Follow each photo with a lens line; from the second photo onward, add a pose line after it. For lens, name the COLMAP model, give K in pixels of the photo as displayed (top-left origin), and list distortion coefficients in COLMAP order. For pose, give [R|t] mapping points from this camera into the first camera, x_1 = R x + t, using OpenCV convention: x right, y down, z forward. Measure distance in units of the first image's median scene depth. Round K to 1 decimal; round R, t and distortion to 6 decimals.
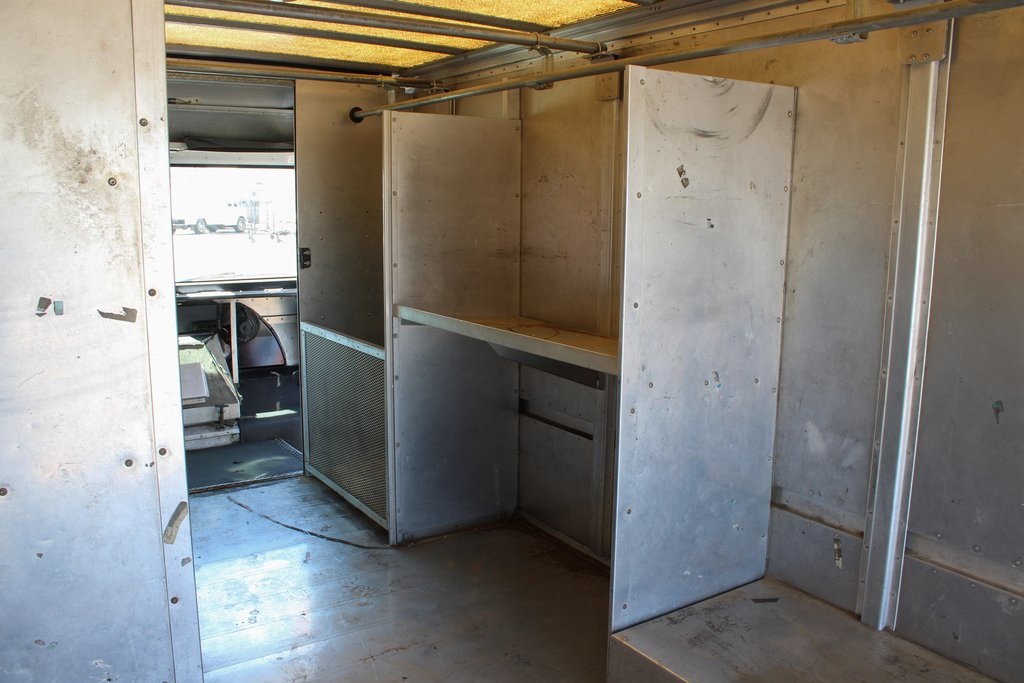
lens RADIAL K [[843.9, 0, 512.0], [0, 843.9, 341.5], [0, 0, 1]] dist [-0.118931, 0.008023]
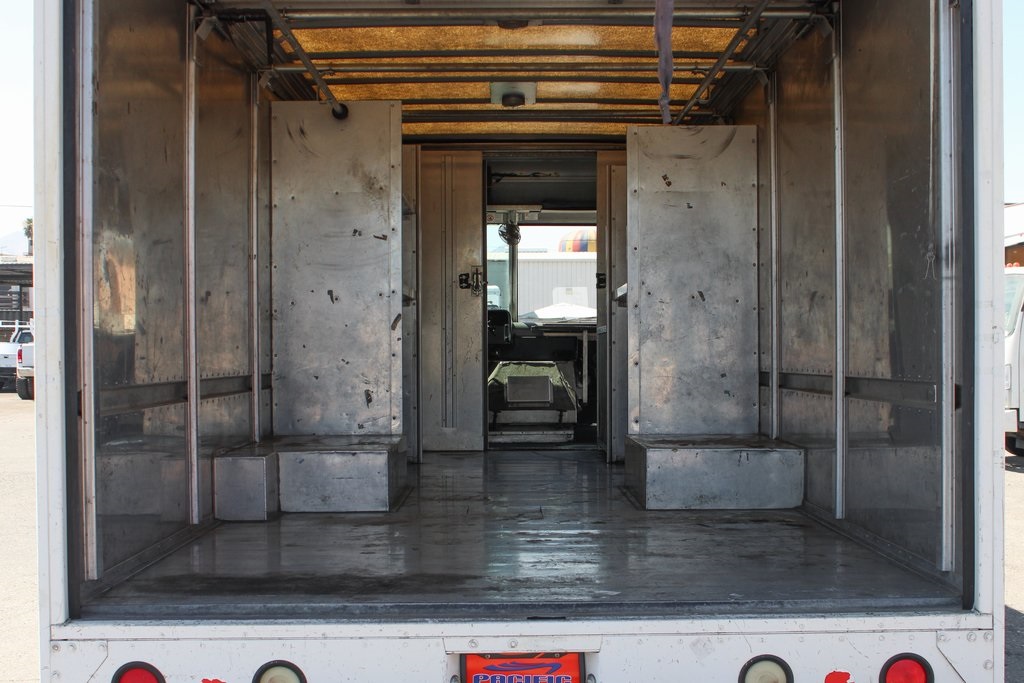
lens RADIAL K [[1283.8, 0, 512.0], [0, 1283.8, 341.5], [0, 0, 1]] dist [-0.152054, -0.000151]
pose [[0.835495, -0.014209, -0.549315, 1.453702], [-0.079581, 0.985998, -0.146545, 0.590434], [0.543706, 0.166152, 0.822665, -1.440276]]
